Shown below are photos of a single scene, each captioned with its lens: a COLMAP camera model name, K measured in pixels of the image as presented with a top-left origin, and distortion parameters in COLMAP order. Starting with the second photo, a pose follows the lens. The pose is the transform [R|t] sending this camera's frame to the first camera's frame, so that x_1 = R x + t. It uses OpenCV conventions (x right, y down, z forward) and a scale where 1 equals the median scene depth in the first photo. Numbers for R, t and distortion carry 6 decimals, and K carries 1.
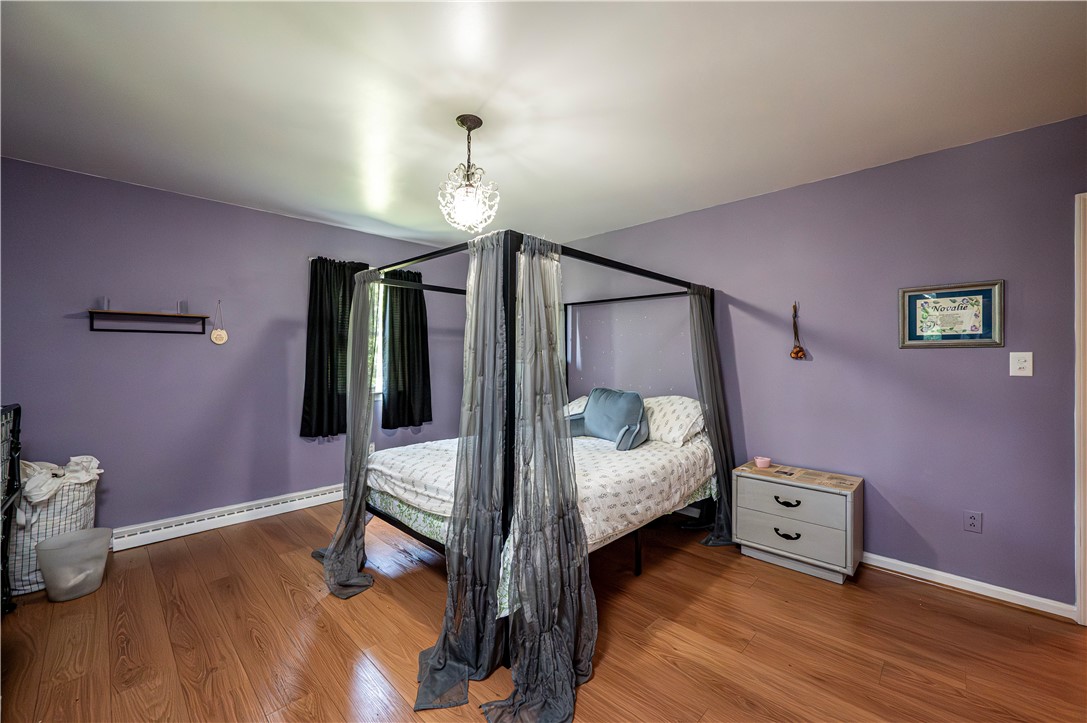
lens RADIAL K [[435.7, 0, 564.3], [0, 435.7, 345.1], [0, 0, 1]] dist [-0.000254, -0.000072]
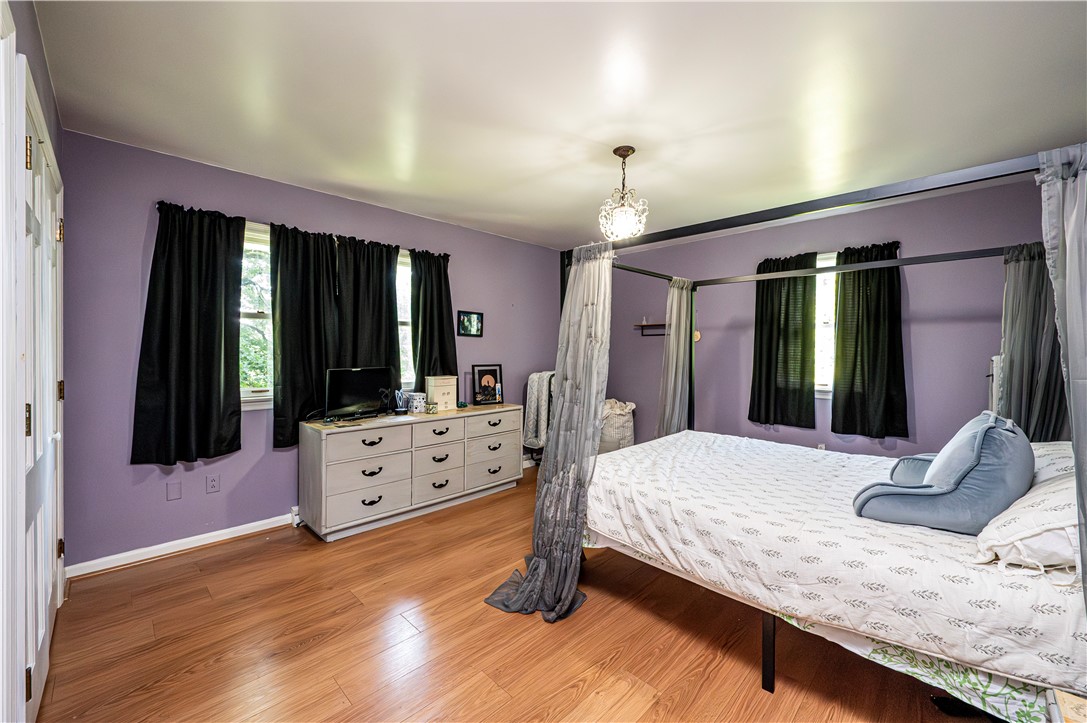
lens RADIAL K [[435.7, 0, 564.3], [0, 435.7, 345.1], [0, 0, 1]] dist [-0.000254, -0.000072]
pose [[-0.003072, -0.008781, -0.999957, 0.639889], [0.017785, 0.999803, -0.008835, 0.014076], [0.999837, -0.017811, -0.002916, 0.551045]]
